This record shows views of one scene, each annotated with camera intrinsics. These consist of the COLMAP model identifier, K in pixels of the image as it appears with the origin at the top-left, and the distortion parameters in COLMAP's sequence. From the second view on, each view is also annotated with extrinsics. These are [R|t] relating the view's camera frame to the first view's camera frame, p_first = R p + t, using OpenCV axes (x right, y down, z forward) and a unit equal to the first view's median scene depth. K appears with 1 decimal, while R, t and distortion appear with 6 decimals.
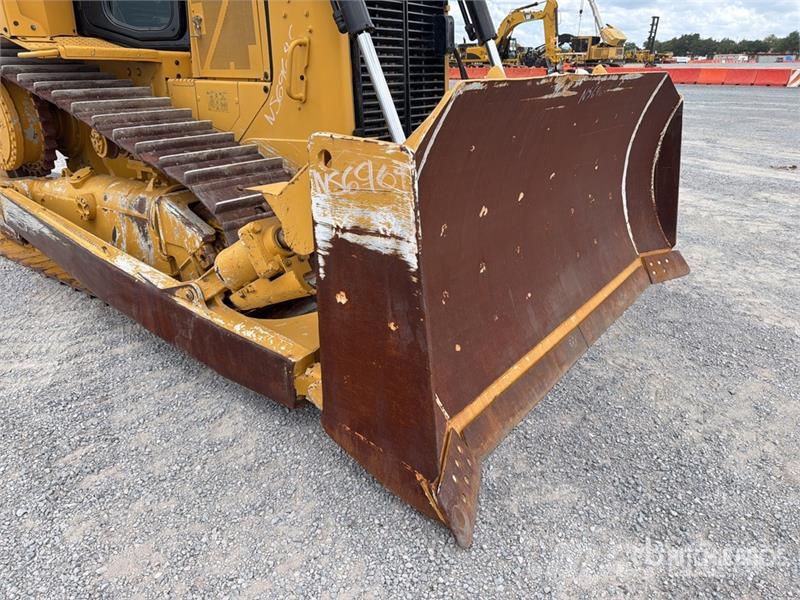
lens RADIAL K [[560.9, 0, 400.2], [0, 560.9, 306.8], [0, 0, 1]] dist [0.132314, -0.206651]
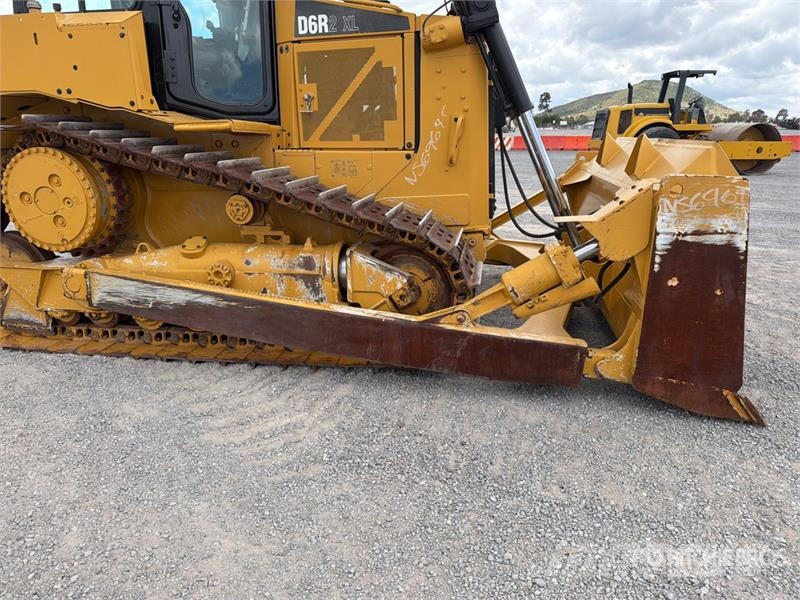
lens RADIAL K [[573.2, 0, 394.7], [0, 573.2, 309.1], [0, 0, 1]] dist [0.067198, -0.092668]
pose [[0.890677, -0.140350, 0.432430, -1.109001], [0.186355, 0.980285, -0.065672, 0.014099], [-0.414687, 0.139078, 0.899273, -0.046524]]
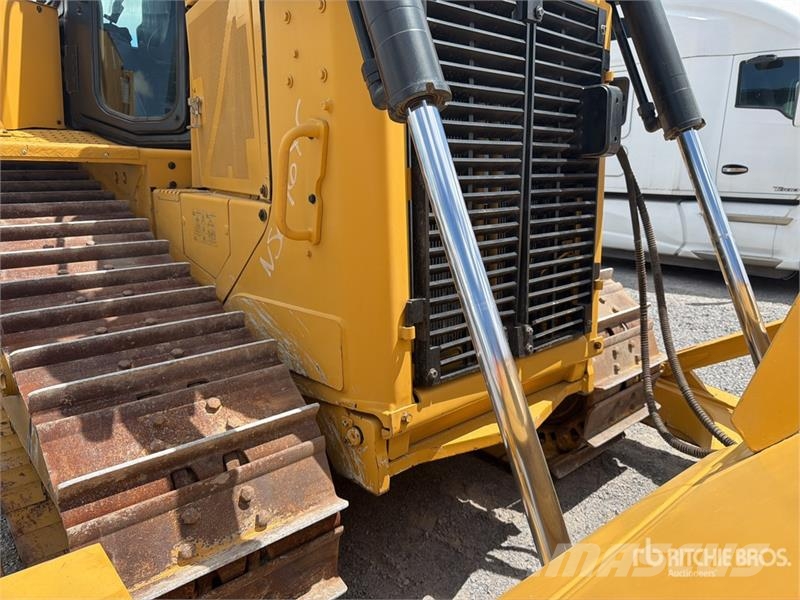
lens RADIAL K [[558.8, 0, 402.4], [0, 558.8, 303.3], [0, 0, 1]] dist [0.167447, -0.342934]
pose [[0.979995, 0.053188, -0.191783, 0.007810], [-0.084171, 0.983970, -0.157219, -0.295592], [0.180346, 0.170216, 0.968763, 0.682976]]
